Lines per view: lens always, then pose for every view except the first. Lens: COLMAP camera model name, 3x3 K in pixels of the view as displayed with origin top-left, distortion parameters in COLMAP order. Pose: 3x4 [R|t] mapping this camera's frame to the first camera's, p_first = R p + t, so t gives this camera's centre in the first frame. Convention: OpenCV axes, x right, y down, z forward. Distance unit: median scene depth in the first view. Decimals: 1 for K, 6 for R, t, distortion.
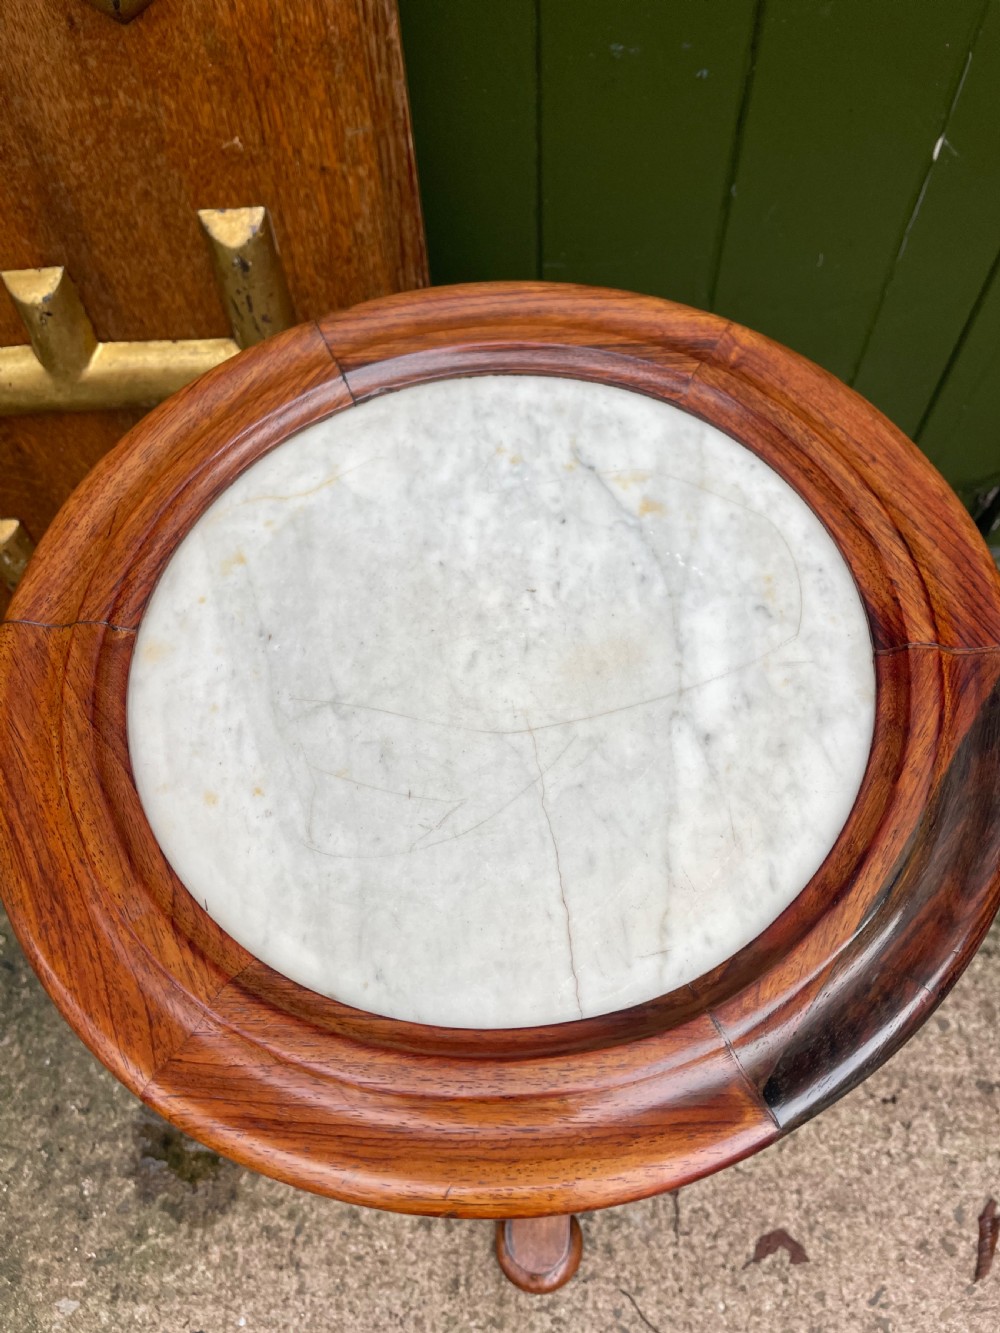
lens RADIAL K [[1017.3, 0, 507.3], [0, 1017.3, 682.6], [0, 0, 1]] dist [0.079819, -0.120820]
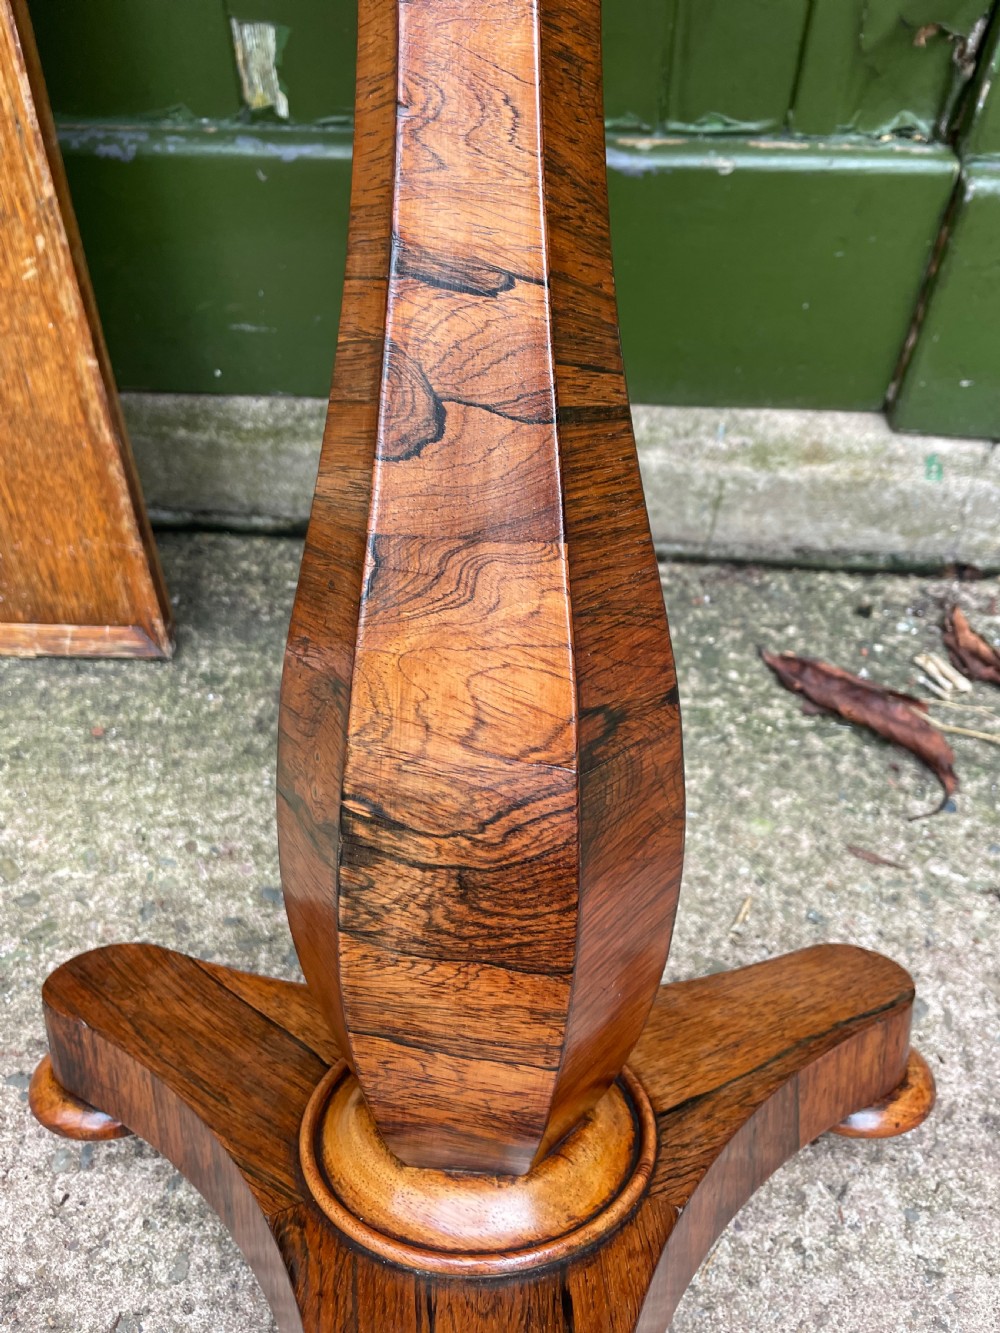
lens RADIAL K [[1017.3, 0, 519.6], [0, 1017.3, 681.8], [0, 0, 1]] dist [0.079819, -0.120820]
pose [[0.996824, 0.079317, -0.007158, 0.234608], [-0.078678, 0.966890, -0.242762, 0.343659], [-0.012335, 0.242555, 0.970059, 0.501090]]
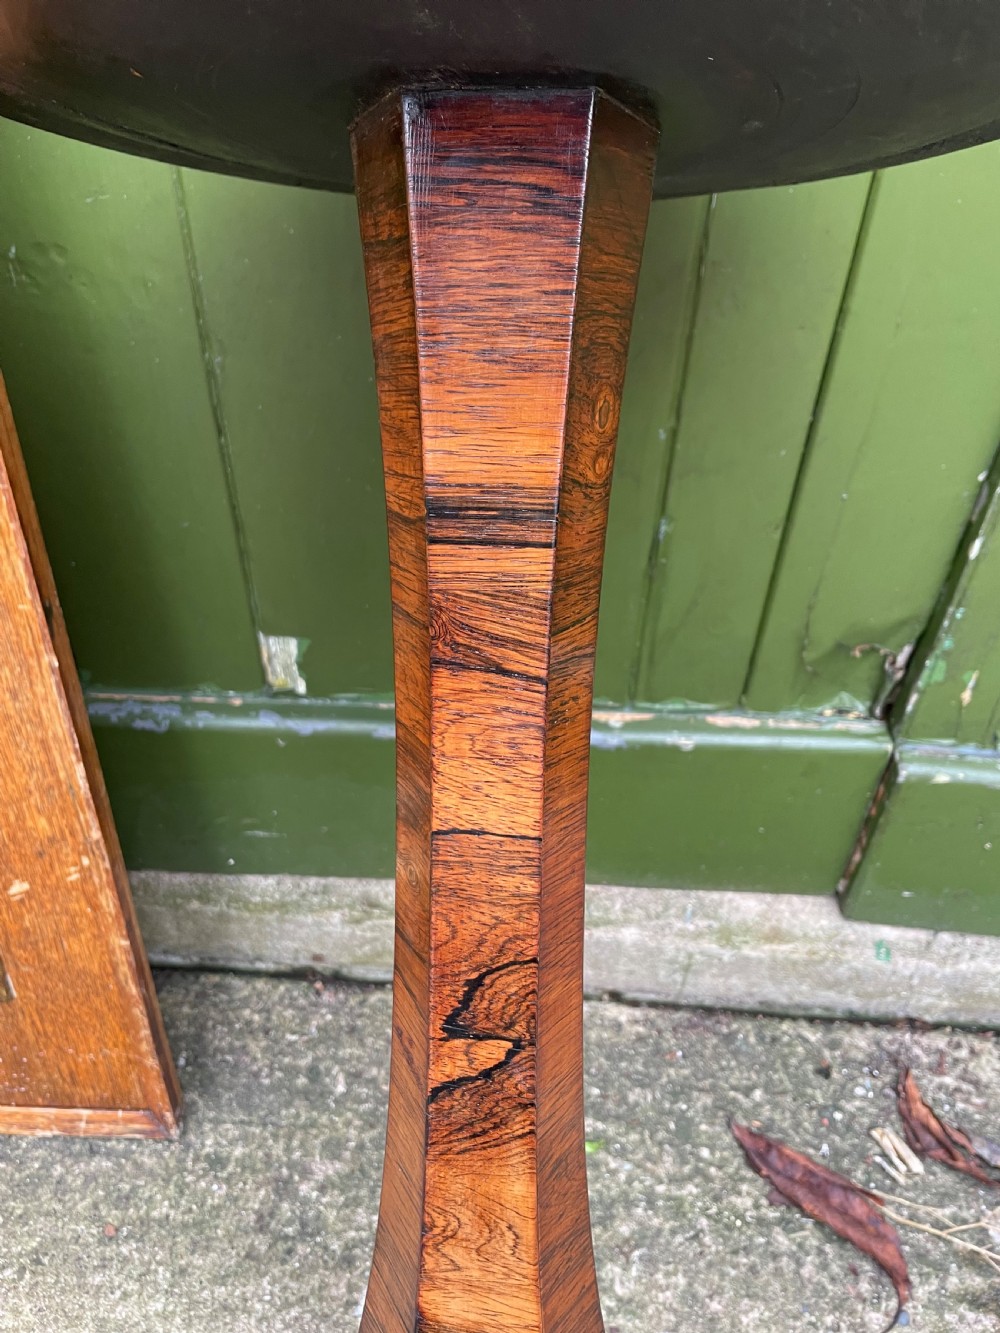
lens RADIAL K [[1017.3, 0, 511.7], [0, 1017.3, 674.5], [0, 0, 1]] dist [0.079819, -0.120820]
pose [[0.996482, 0.083803, 0.001119, 0.202931], [-0.078732, 0.940599, -0.330265, 0.078453], [-0.028729, 0.329015, 0.943888, 0.347735]]
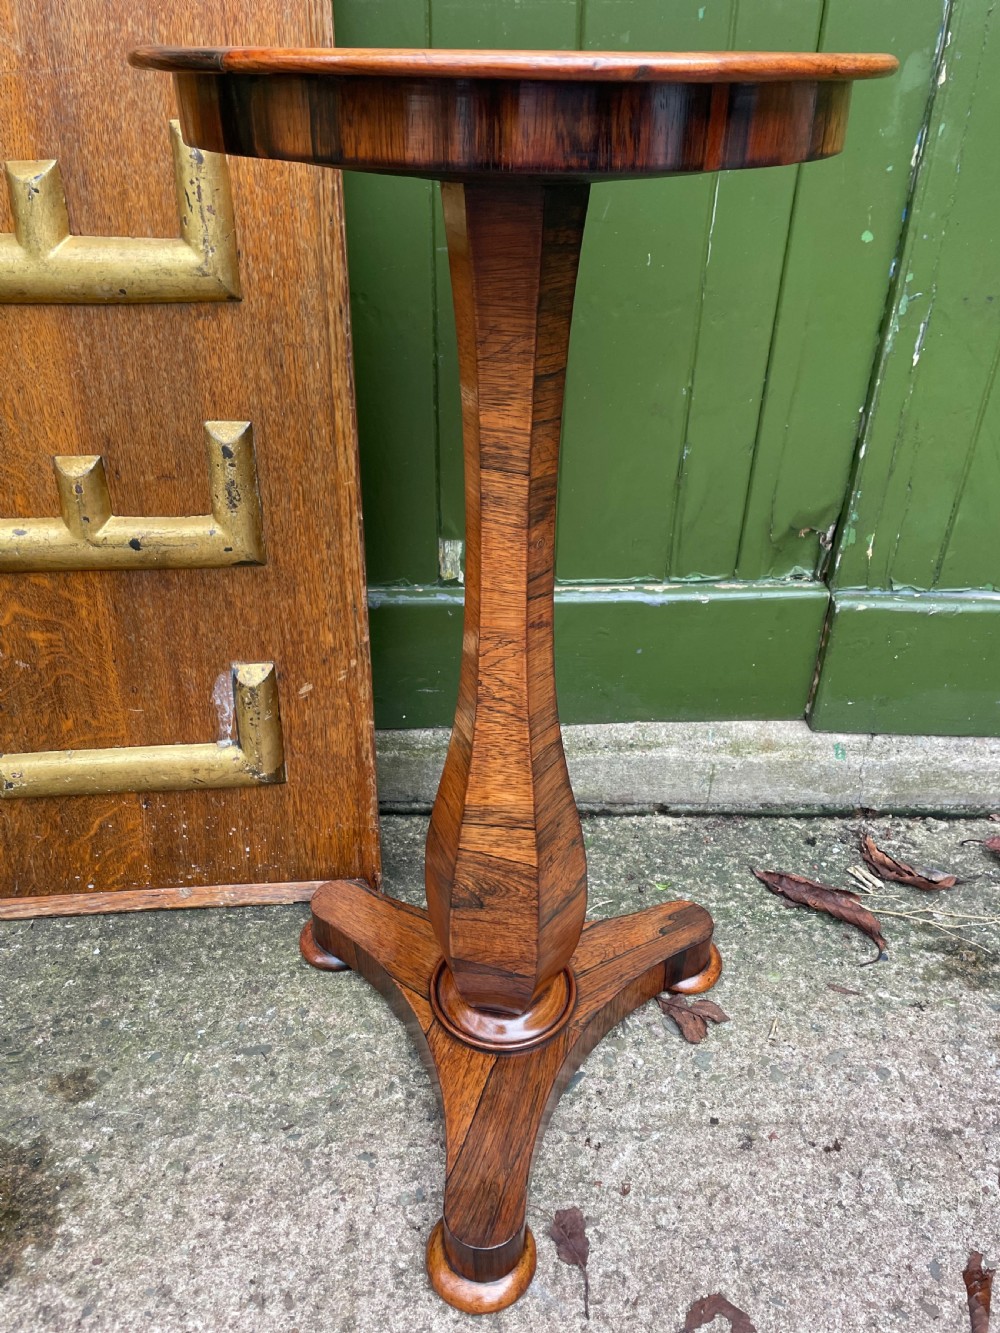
lens RADIAL K [[1017.3, 0, 513.5], [0, 1017.3, 669.9], [0, 0, 1]] dist [0.079819, -0.120820]
pose [[0.997698, 0.028056, 0.061744, 0.049751], [0.005998, 0.870344, -0.492408, 0.504967], [-0.067554, 0.491644, 0.868172, 0.099258]]
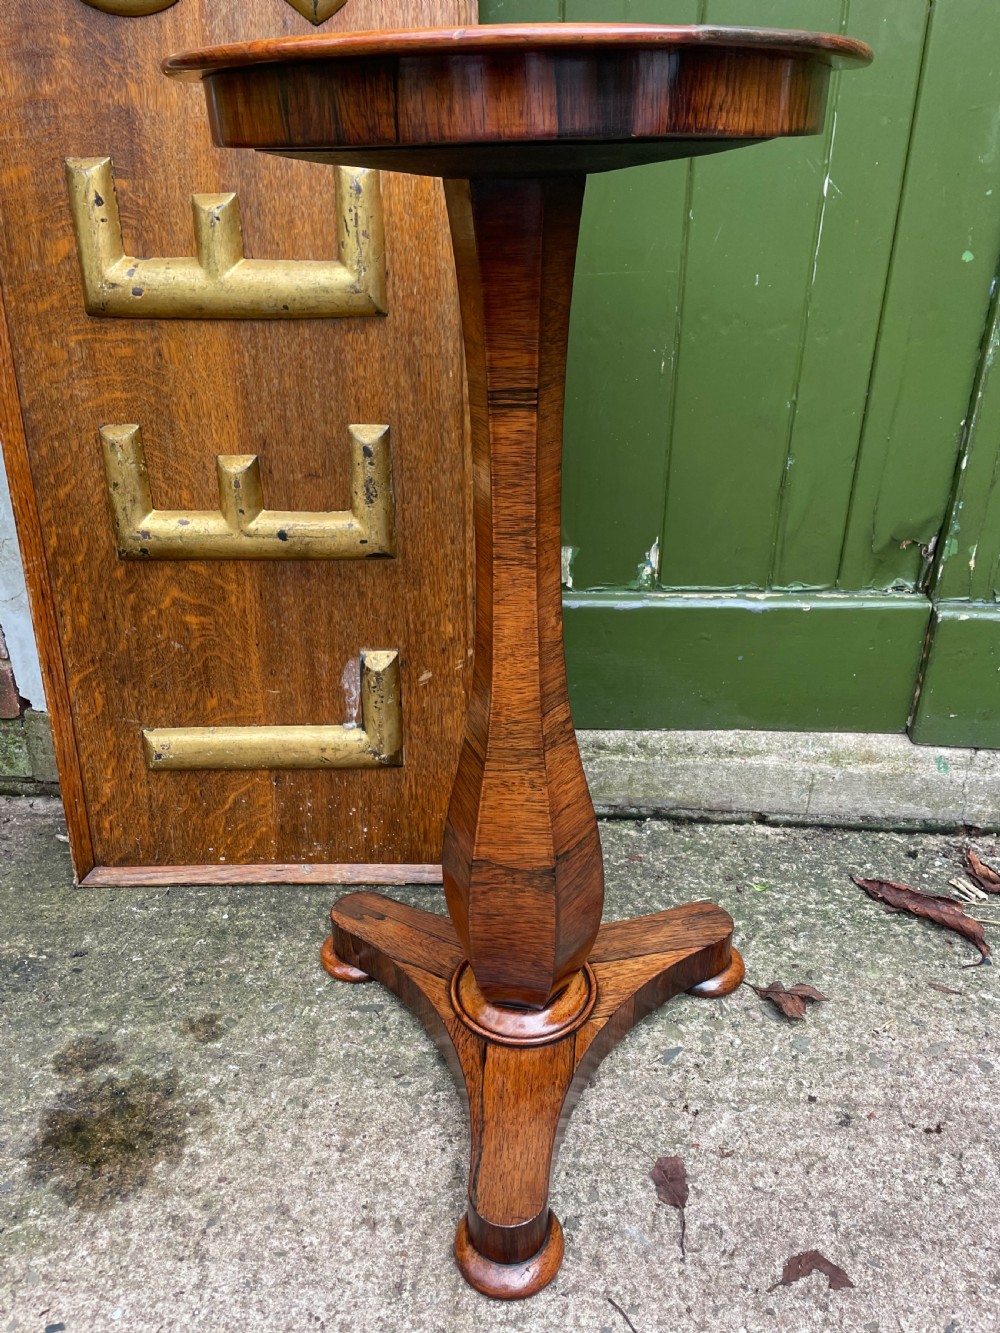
lens RADIAL K [[1017.3, 0, 503.2], [0, 1017.3, 677.6], [0, 0, 1]] dist [0.079819, -0.120820]
pose [[0.997652, 0.056695, -0.038416, 0.031962], [-0.068482, 0.830595, -0.552650, 0.620602], [0.000576, 0.553983, 0.832528, 0.095460]]
